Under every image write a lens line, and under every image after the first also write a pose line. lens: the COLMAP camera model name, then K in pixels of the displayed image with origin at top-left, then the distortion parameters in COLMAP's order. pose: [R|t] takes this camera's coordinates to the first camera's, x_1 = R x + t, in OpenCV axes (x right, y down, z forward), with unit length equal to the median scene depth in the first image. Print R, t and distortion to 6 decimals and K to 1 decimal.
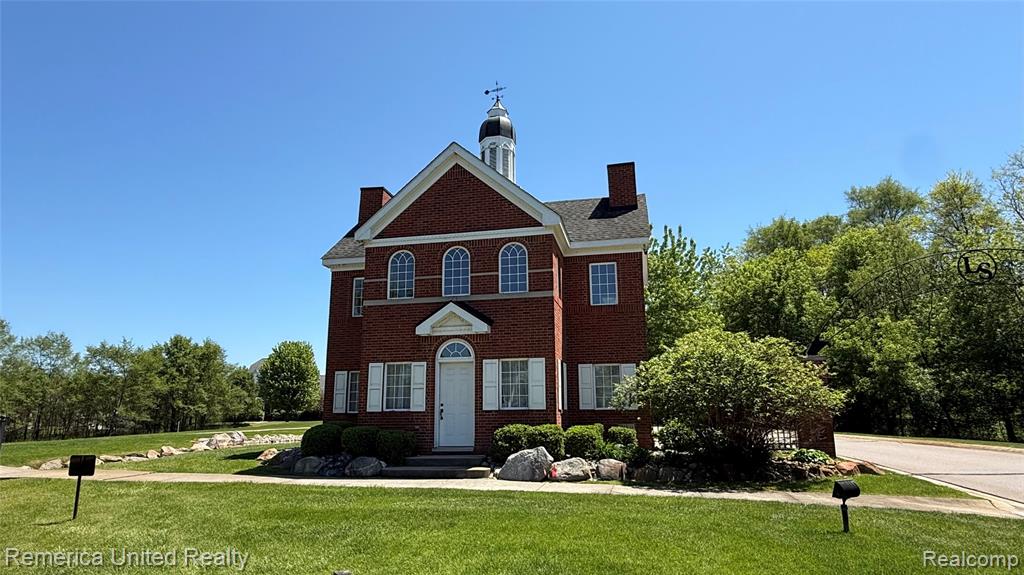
lens RADIAL K [[572.3, 0, 512.0], [0, 572.3, 287.5], [0, 0, 1]] dist [-0.000830, -0.000550]
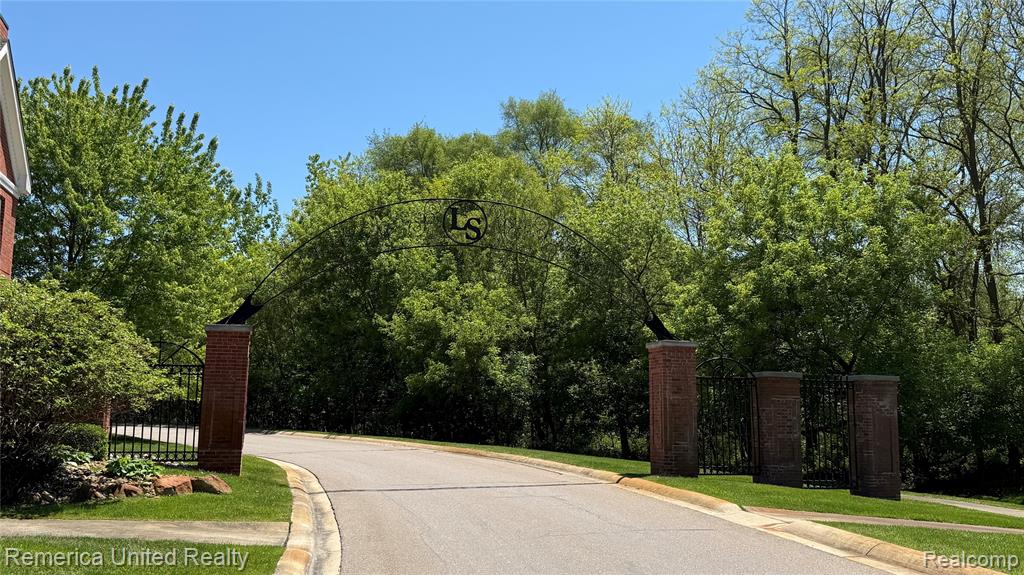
lens RADIAL K [[925.9, 0, 512.0], [0, 925.9, 287.5], [0, 0, 1]] dist [-0.000272, -0.000237]
pose [[0.888050, 0.075651, 0.453480, 0.112665], [-0.115188, 0.991520, 0.060165, -0.014676], [-0.445083, -0.105665, 0.889233, -0.057039]]
